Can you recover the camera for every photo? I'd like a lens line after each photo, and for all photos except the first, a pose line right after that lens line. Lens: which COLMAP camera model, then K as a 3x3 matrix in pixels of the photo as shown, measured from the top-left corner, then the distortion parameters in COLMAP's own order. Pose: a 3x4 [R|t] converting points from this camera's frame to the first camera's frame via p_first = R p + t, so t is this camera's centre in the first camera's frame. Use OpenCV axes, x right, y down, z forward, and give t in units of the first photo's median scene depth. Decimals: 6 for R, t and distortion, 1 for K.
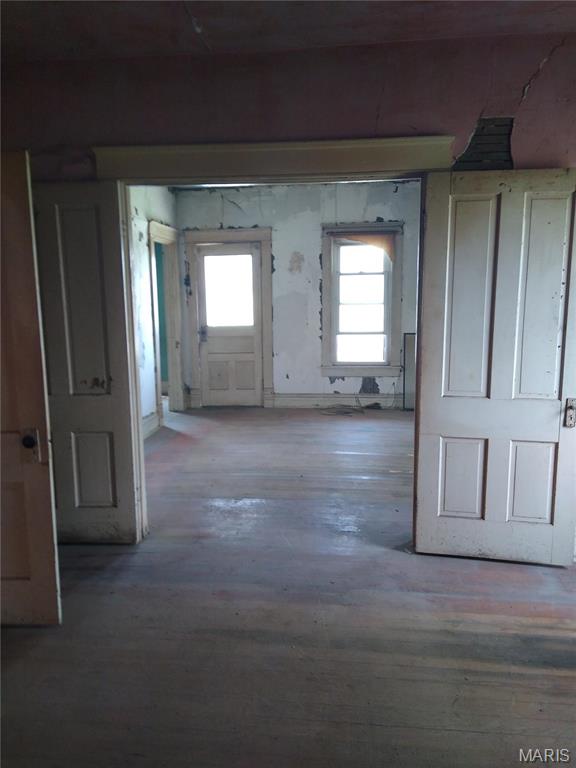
lens RADIAL K [[605.2, 0, 287.8], [0, 605.2, 388.9], [0, 0, 1]] dist [0.051488, -0.009863]
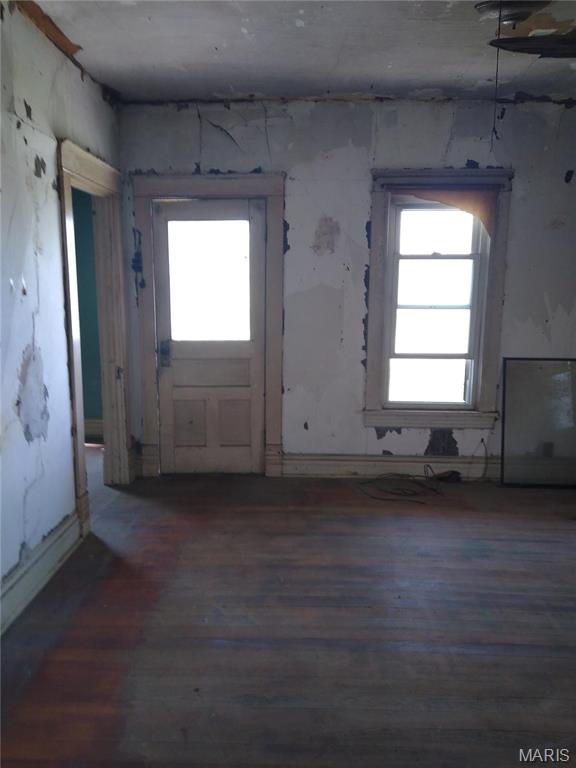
lens RADIAL K [[605.2, 0, 287.6], [0, 605.2, 379.9], [0, 0, 1]] dist [0.051488, -0.009863]
pose [[0.996826, 0.006774, 0.079326, -0.068559], [-0.007226, 0.999959, 0.005416, -0.071169], [-0.079286, -0.005972, 0.996834, 0.413820]]
